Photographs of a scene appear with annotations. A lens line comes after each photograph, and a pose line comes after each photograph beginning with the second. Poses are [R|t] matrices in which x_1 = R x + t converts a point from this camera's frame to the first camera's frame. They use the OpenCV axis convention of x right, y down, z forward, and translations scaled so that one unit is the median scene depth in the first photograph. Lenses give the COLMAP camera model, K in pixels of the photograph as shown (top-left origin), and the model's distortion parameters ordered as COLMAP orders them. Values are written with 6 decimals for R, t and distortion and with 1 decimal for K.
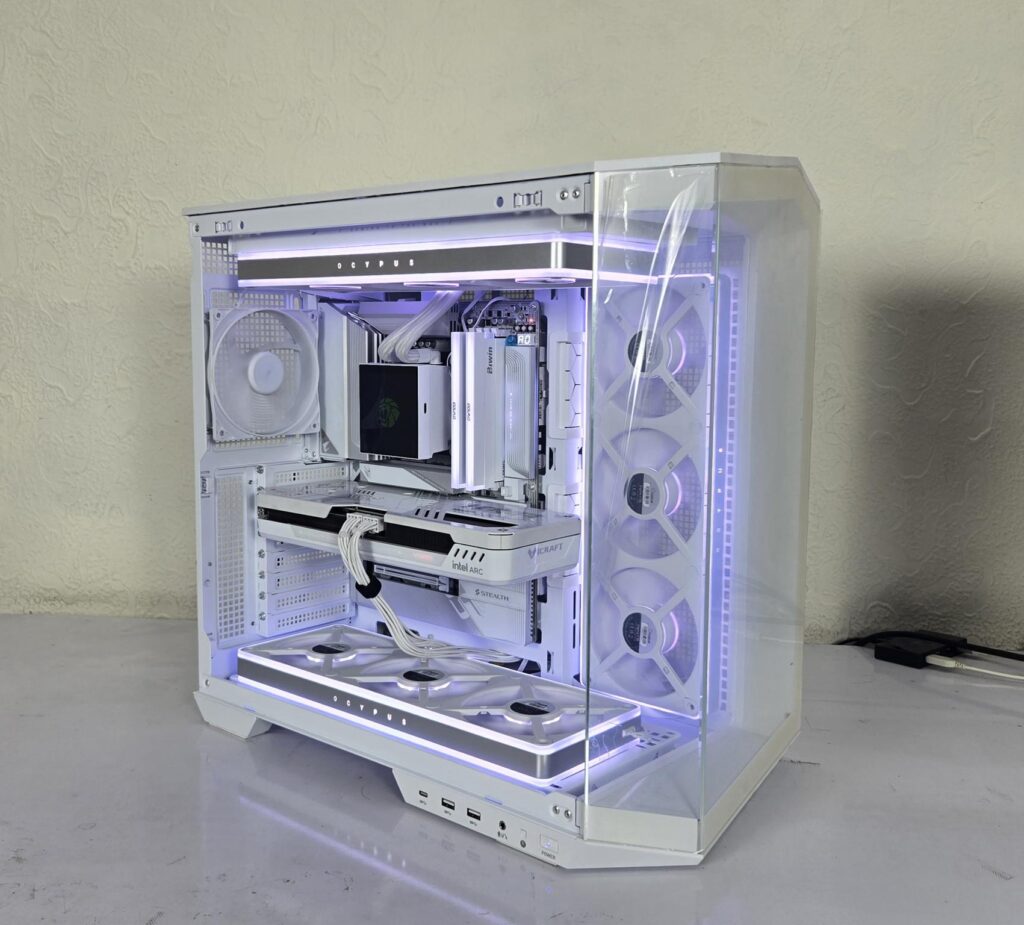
lens RADIAL K [[1110.0, 0, 491.0], [0, 1110.0, 446.1], [0, 0, 1]] dist [0.075663, 0.000000]
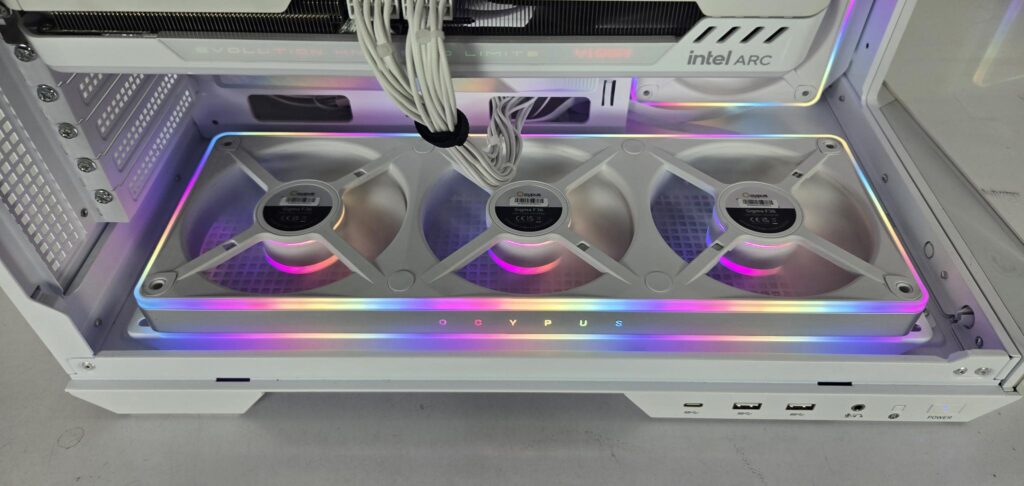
lens RADIAL K [[709.1, 0, 512.7], [0, 709.1, 192.9], [0, 0, 1]] dist [0.018896, -0.007703]
pose [[0.752768, -0.452948, 0.477681, -0.239217], [0.073885, 0.779193, 0.622414, -0.042066], [-0.654127, -0.433240, 0.620018, 0.739012]]
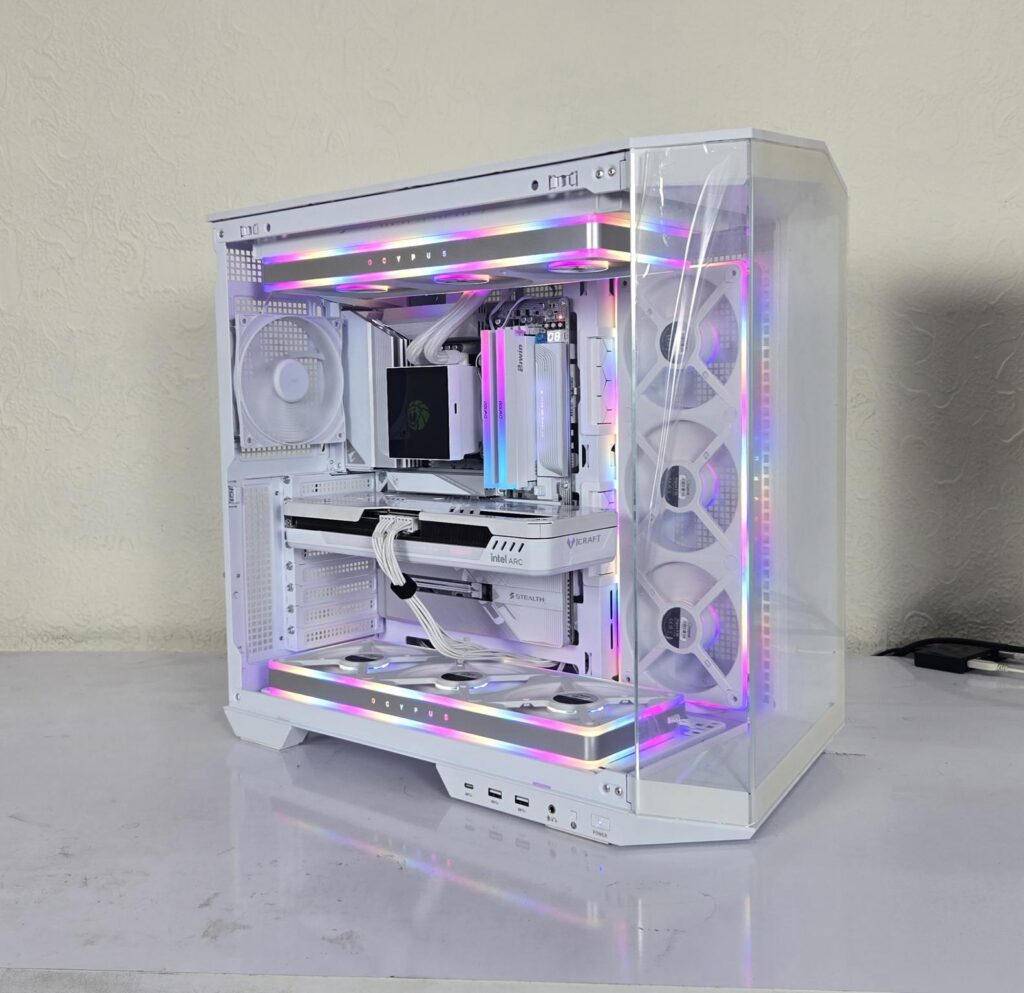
lens RADIAL K [[1187.3, 0, 504.0], [0, 1187.3, 472.5], [0, 0, 1]] dist [0.081952, 0.000000]
pose [[0.999632, -0.024157, 0.012344, -0.030493], [0.024570, 0.999103, -0.034477, 0.060181], [-0.011500, 0.034768, 0.999329, -0.057216]]
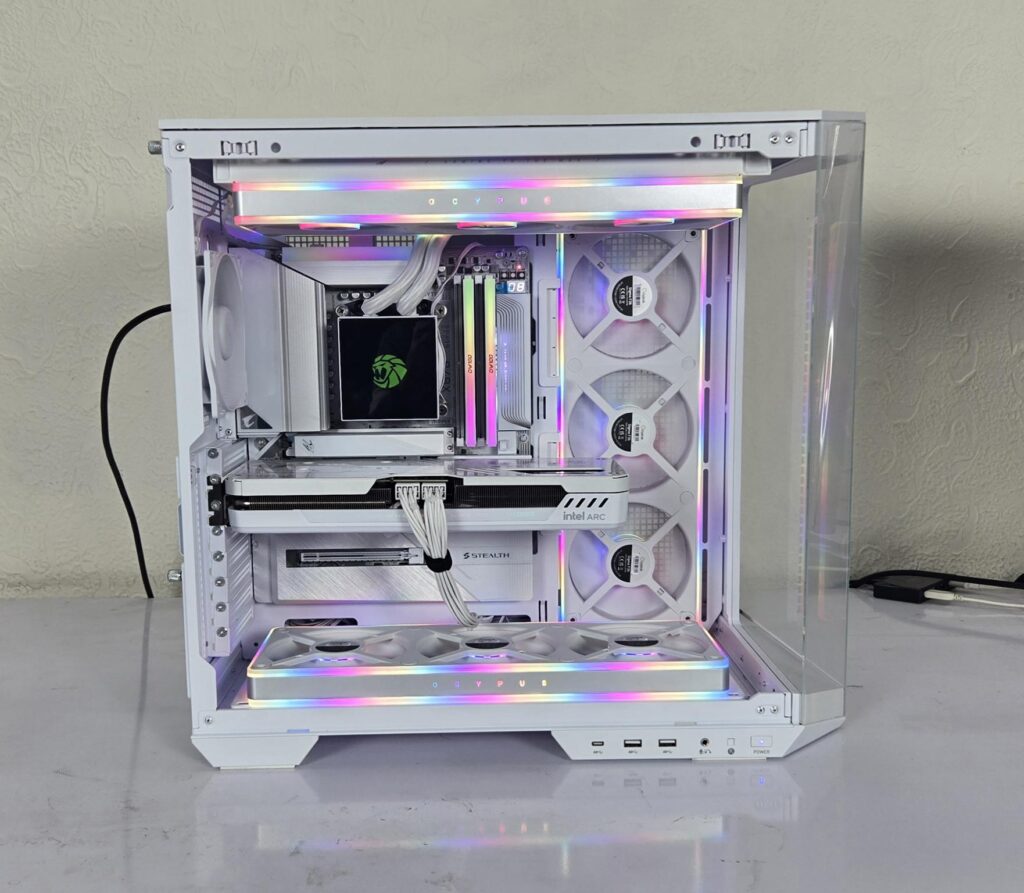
lens RADIAL K [[1203.6, 0, 477.8], [0, 1203.6, 486.3], [0, 0, 1]] dist [0.121139, 0.000000]
pose [[0.743456, -0.116424, 0.658573, -0.700496], [0.086732, 0.993199, 0.077670, -0.007510], [-0.663137, -0.000625, 0.748498, 0.226396]]
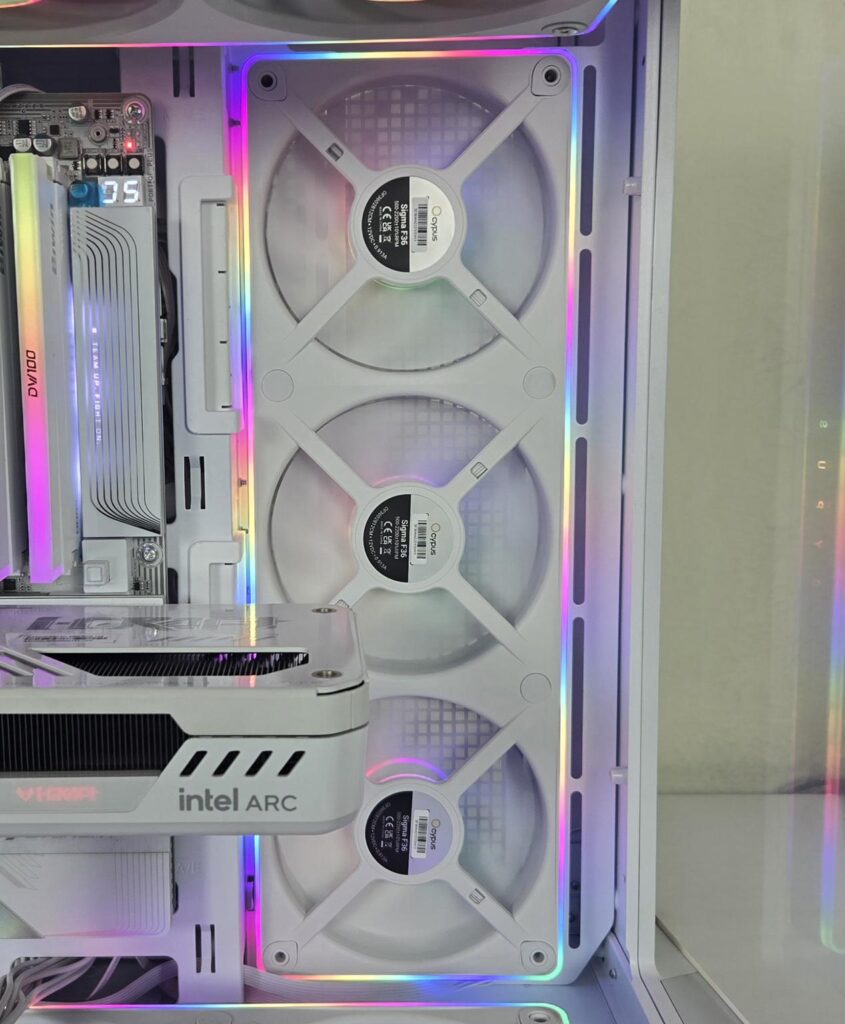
lens RADIAL K [[1240.1, 0, 311.6], [0, 1240.1, 518.2], [0, 0, 1]] dist [0.070485, 0.000000]
pose [[0.756709, -0.102247, 0.645707, -0.217186], [0.082651, 0.994731, 0.060655, -0.000376], [-0.648507, 0.007470, 0.761172, 0.602996]]
